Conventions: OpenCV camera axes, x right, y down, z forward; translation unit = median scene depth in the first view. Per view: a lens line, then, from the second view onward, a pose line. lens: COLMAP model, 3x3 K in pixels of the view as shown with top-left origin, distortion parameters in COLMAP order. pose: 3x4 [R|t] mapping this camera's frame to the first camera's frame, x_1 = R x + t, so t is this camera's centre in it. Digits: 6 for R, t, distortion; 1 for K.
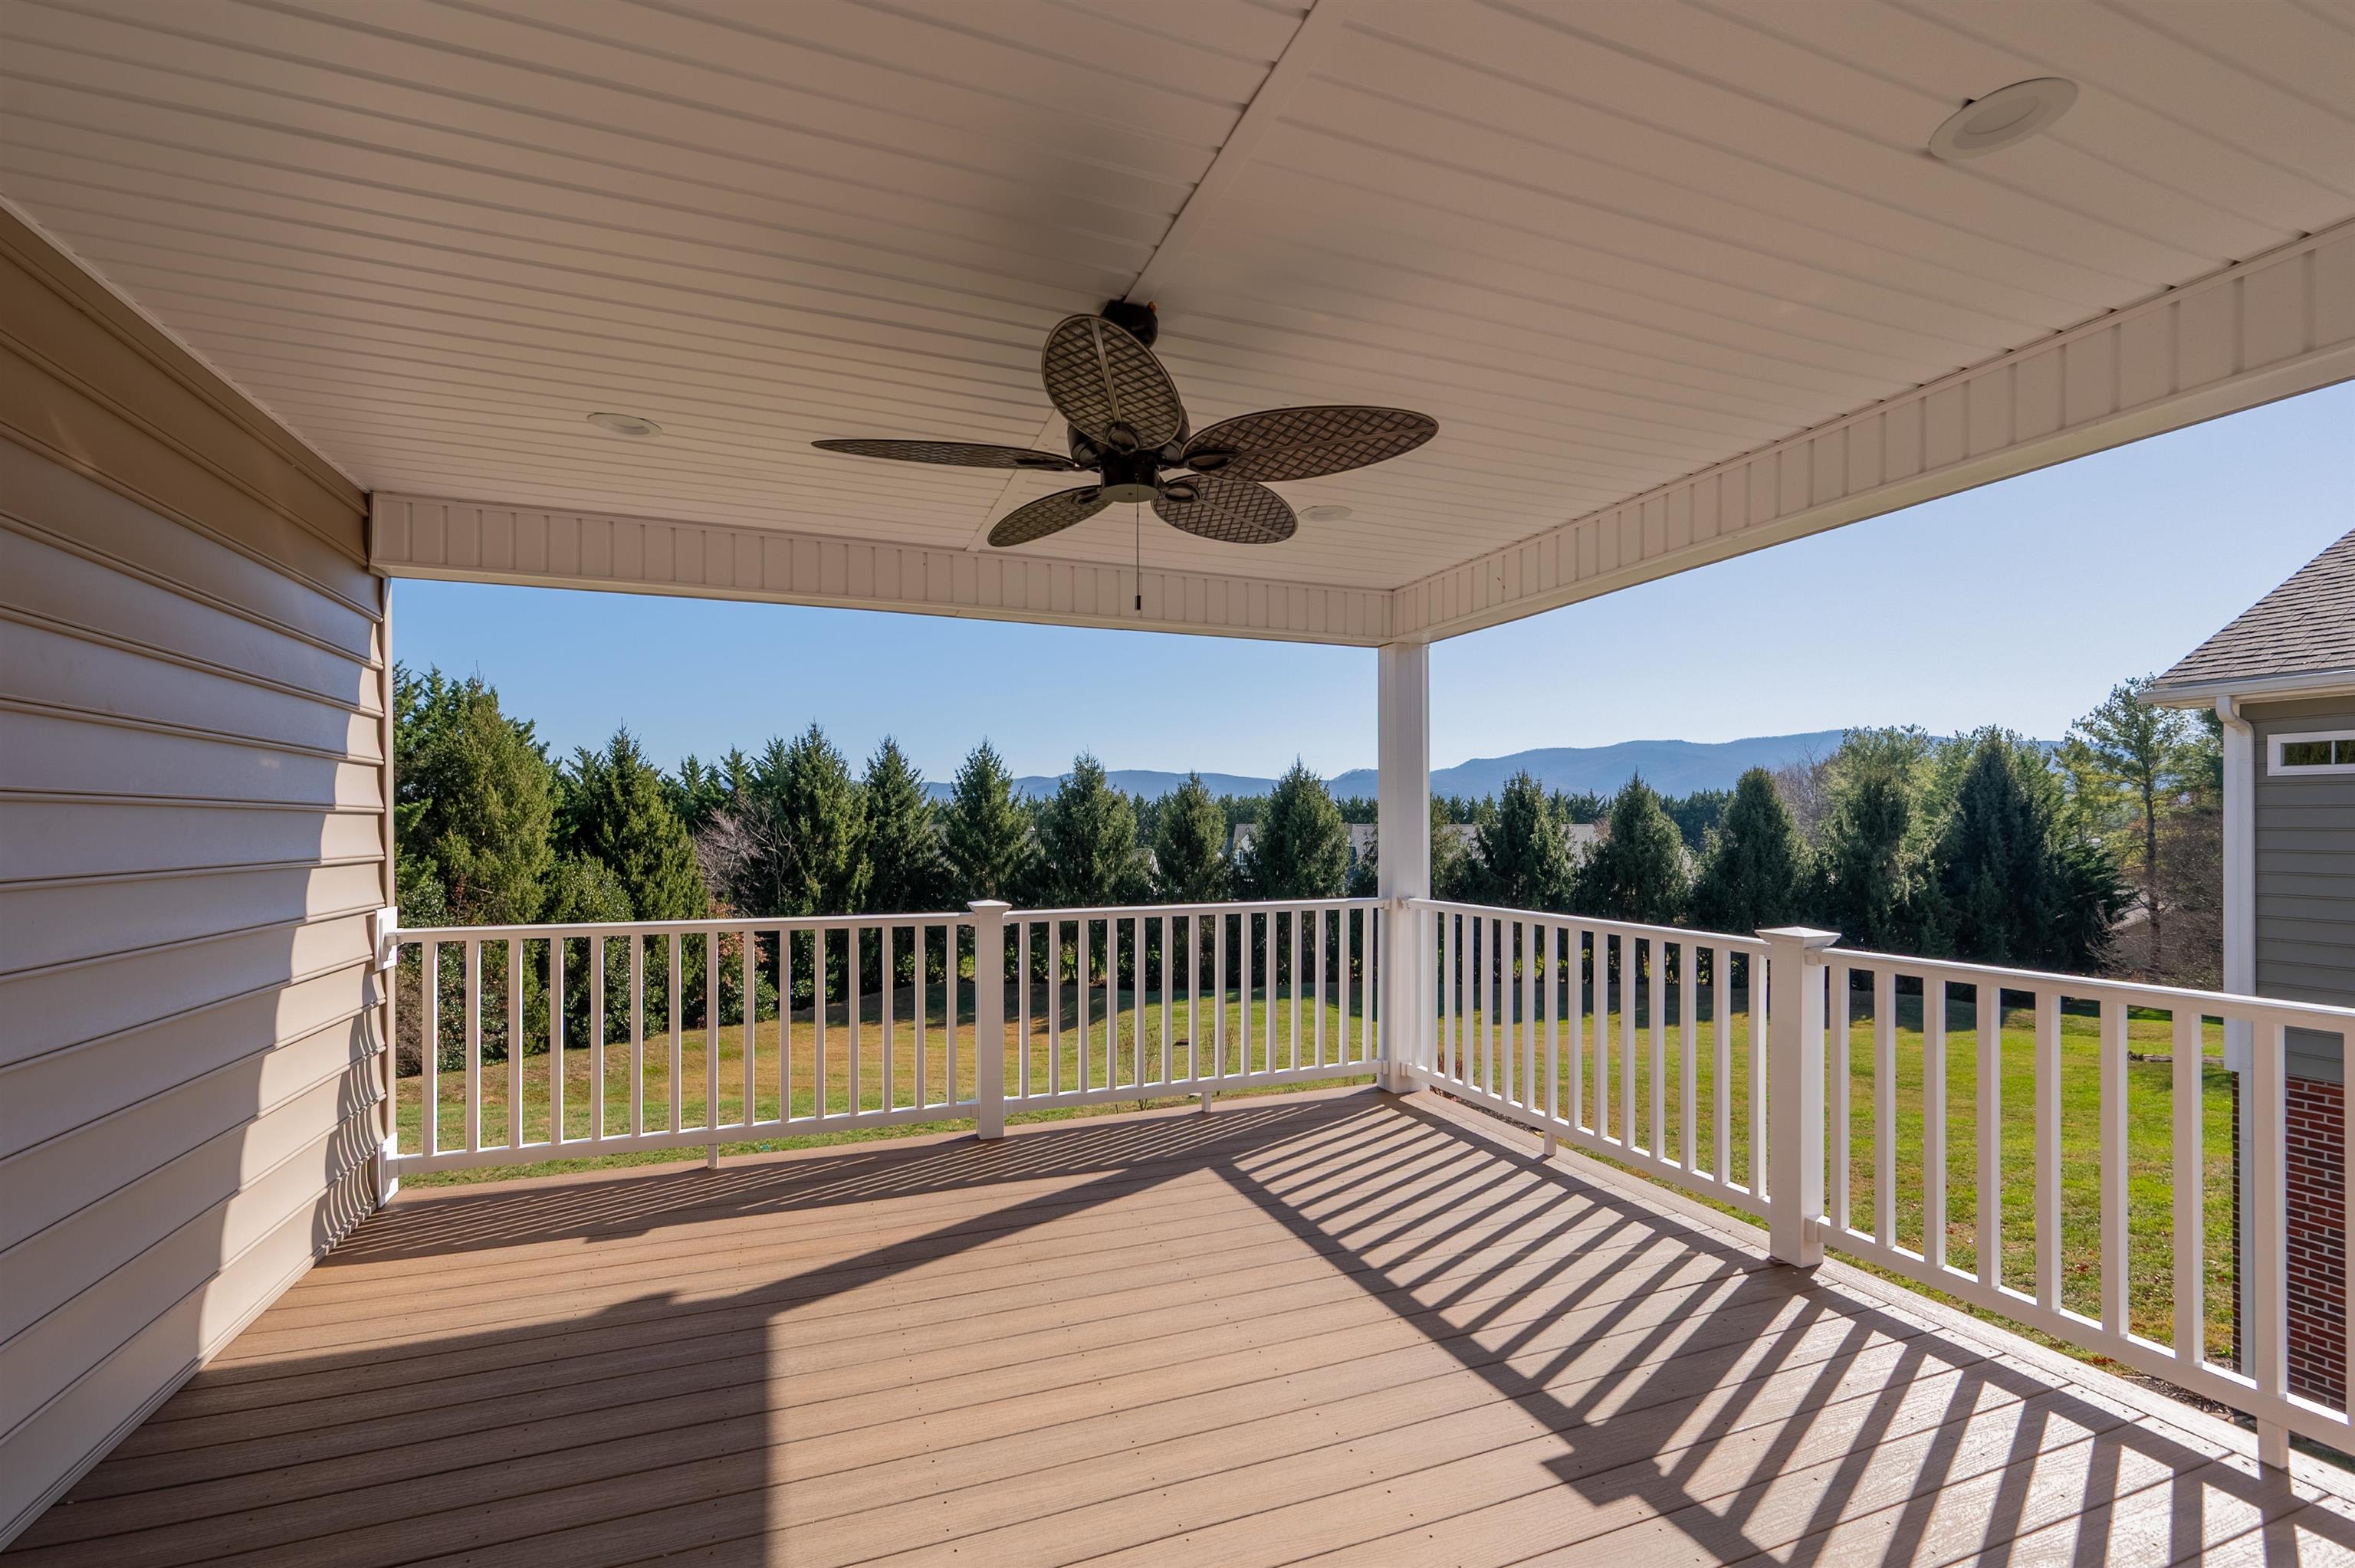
lens RADIAL K [[1009.1, 0, 1156.1], [0, 1009.1, 833.8], [0, 0, 1]] dist [0.002620, -0.001212]
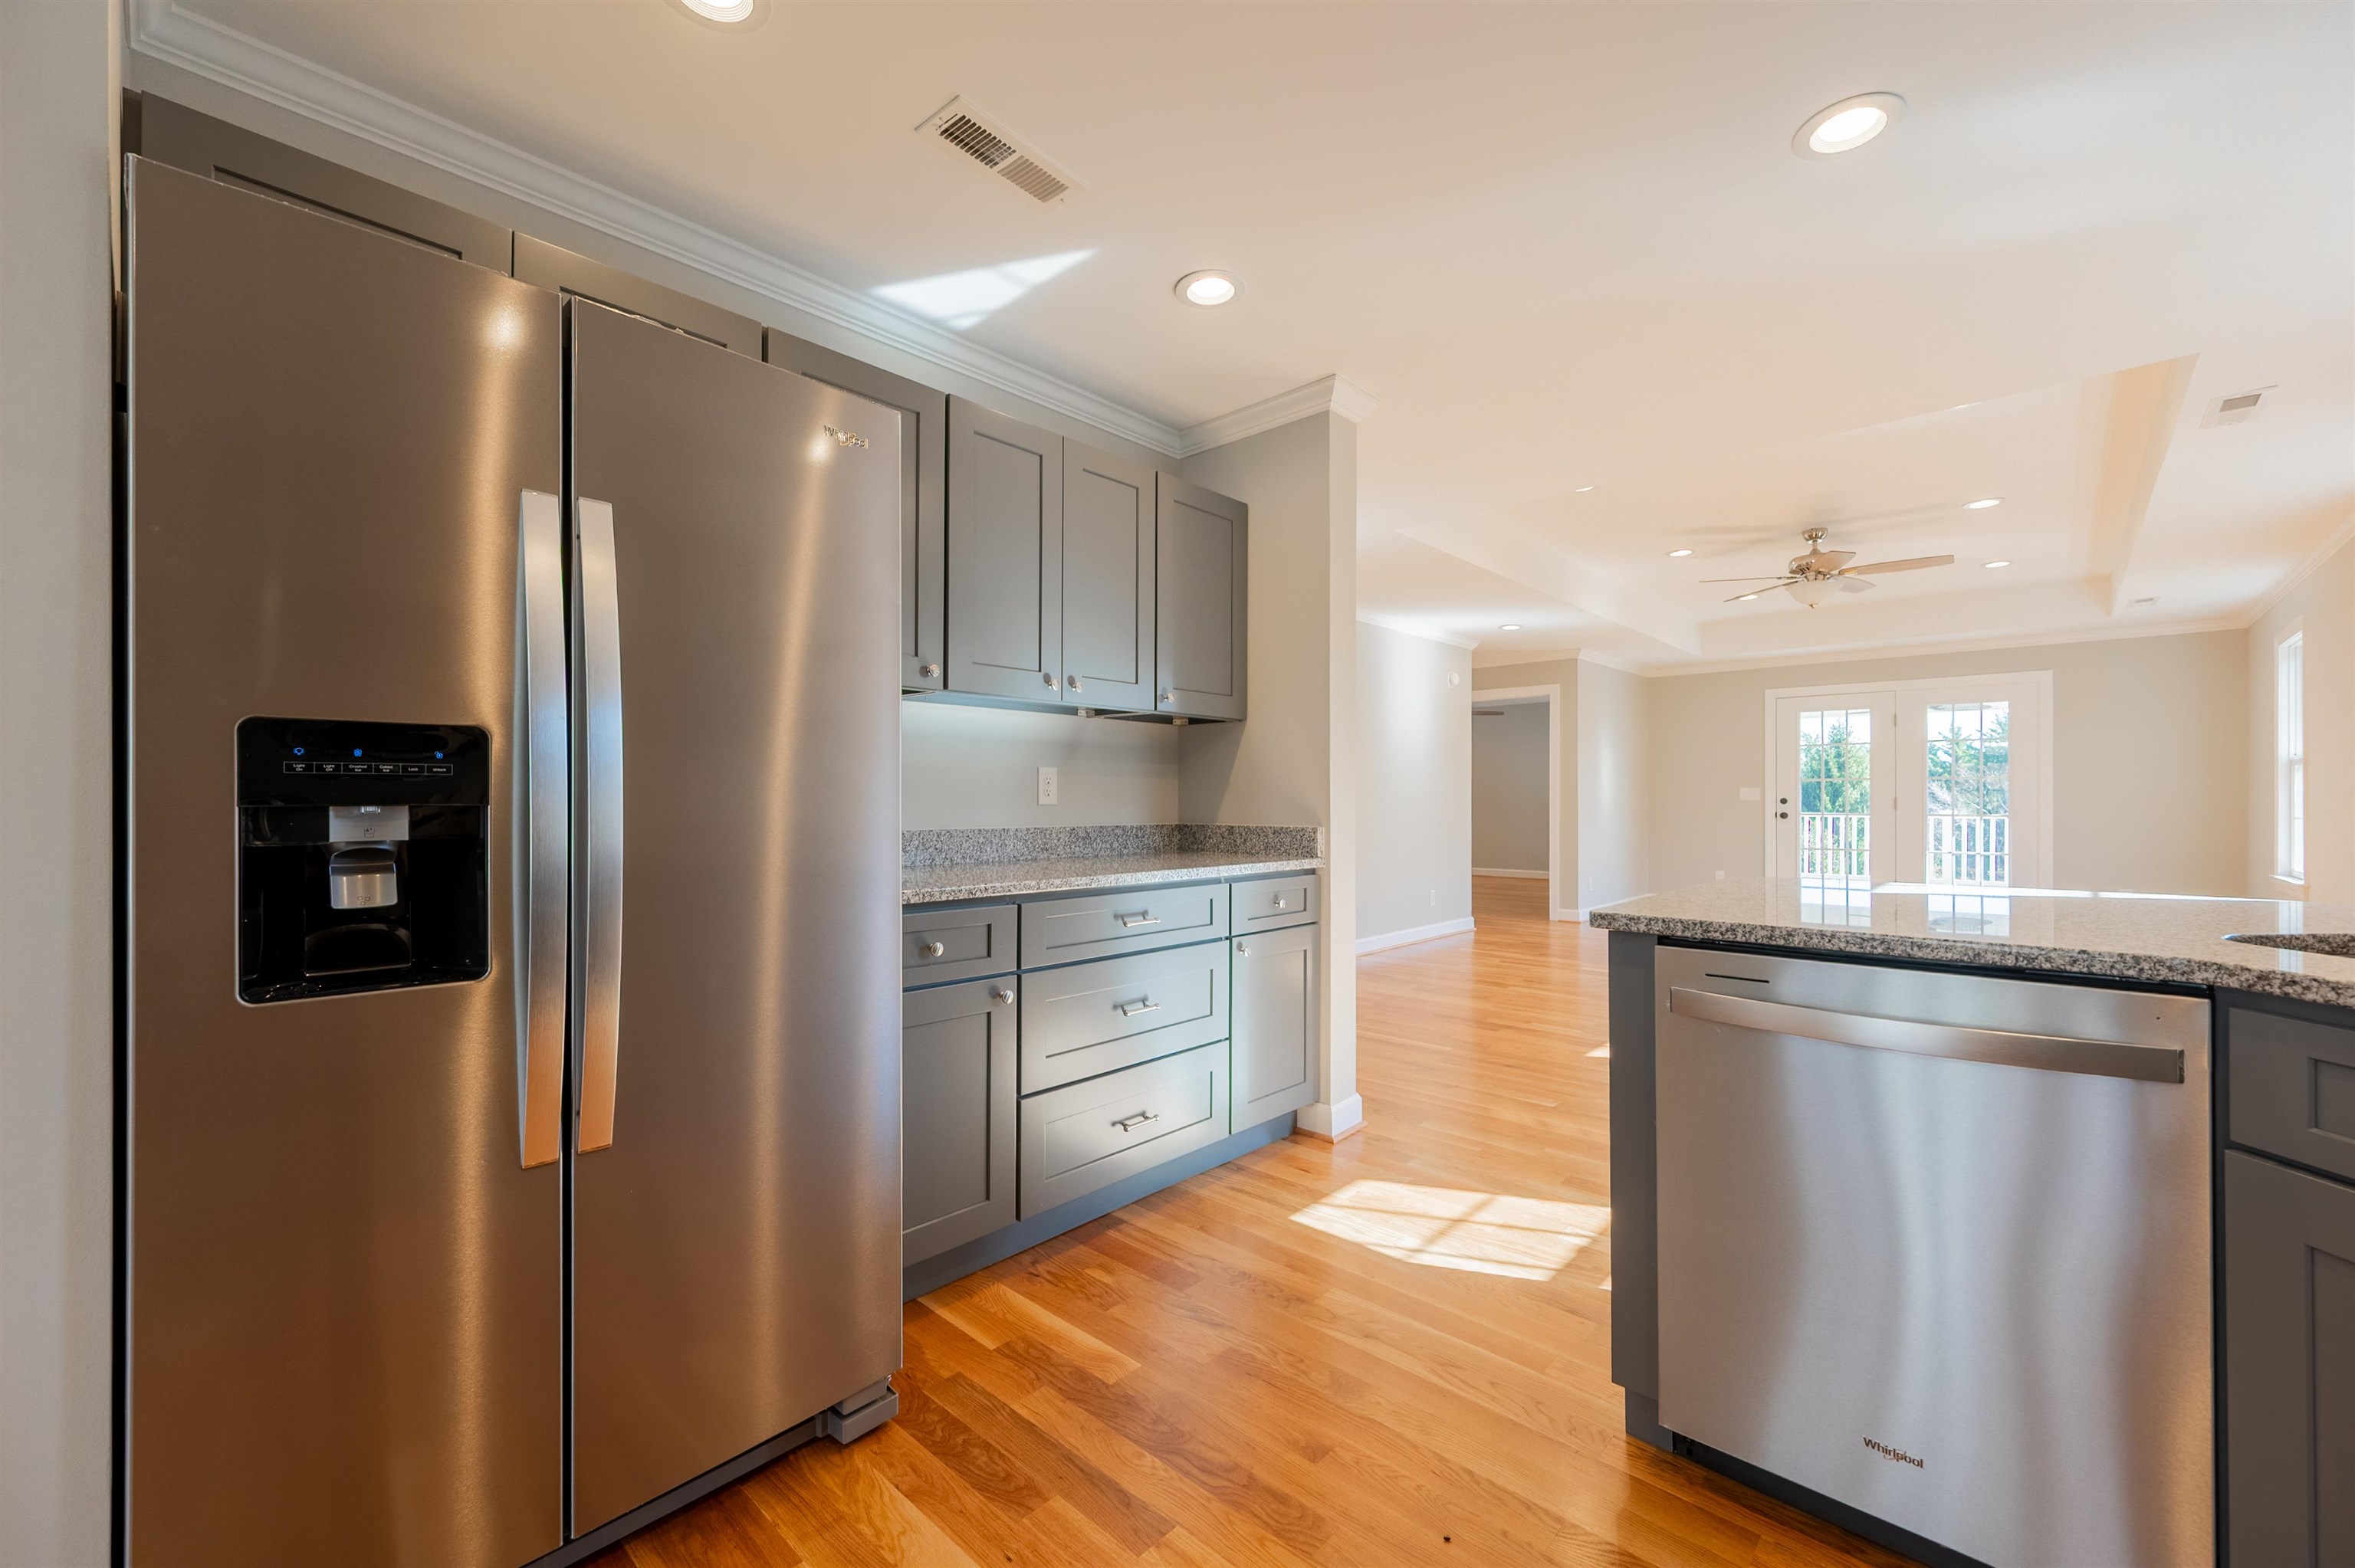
lens RADIAL K [[940.3, 0, 1177.1], [0, 940.3, 800.3], [0, 0, 1]] dist [0.001661, 0.000068]
pose [[0.458074, 0.000319, -0.888914, 0.123518], [-0.008336, 0.999958, -0.003937, 0.008849], [0.888875, 0.009213, 0.458057, -0.245112]]
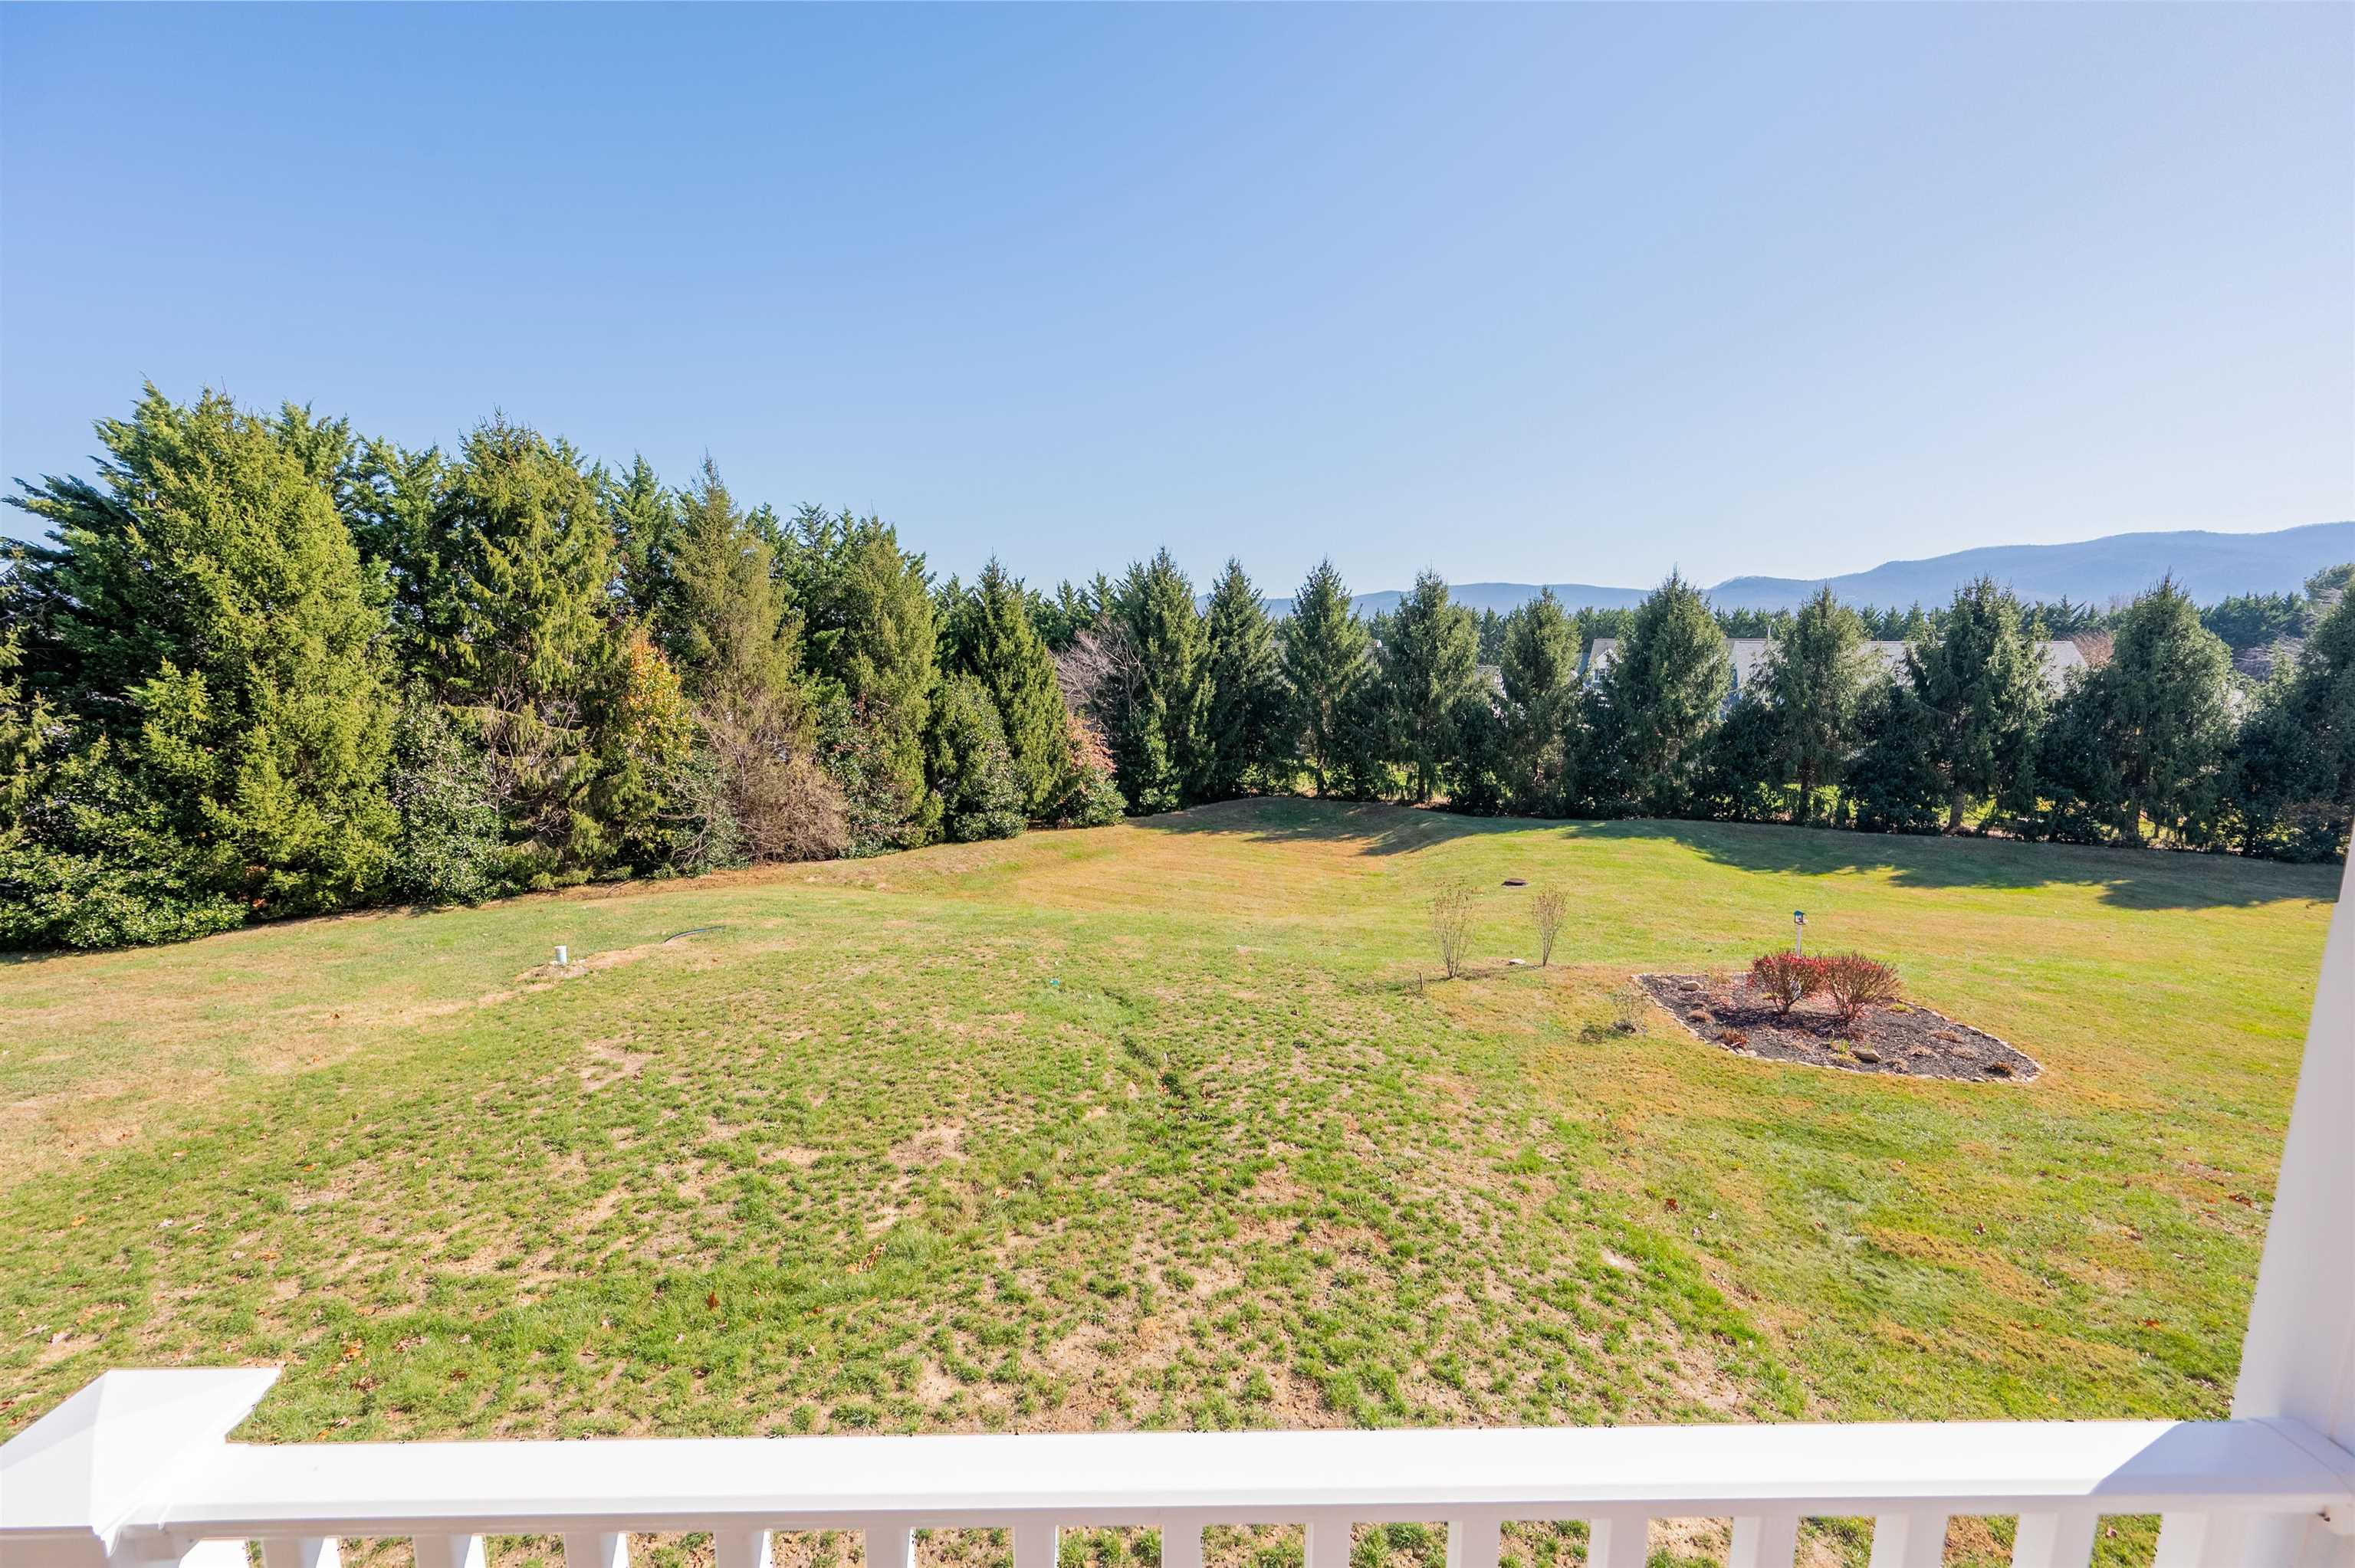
lens RADIAL K [[940.3, 0, 1185.3], [0, 940.3, 789.6], [0, 0, 1]] dist [0.001661, 0.000068]
pose [[0.946870, 0.047473, -0.318093, 0.008623], [0.000570, 0.988797, 0.149267, -0.007160], [0.321616, -0.141517, 0.936235, 0.073513]]
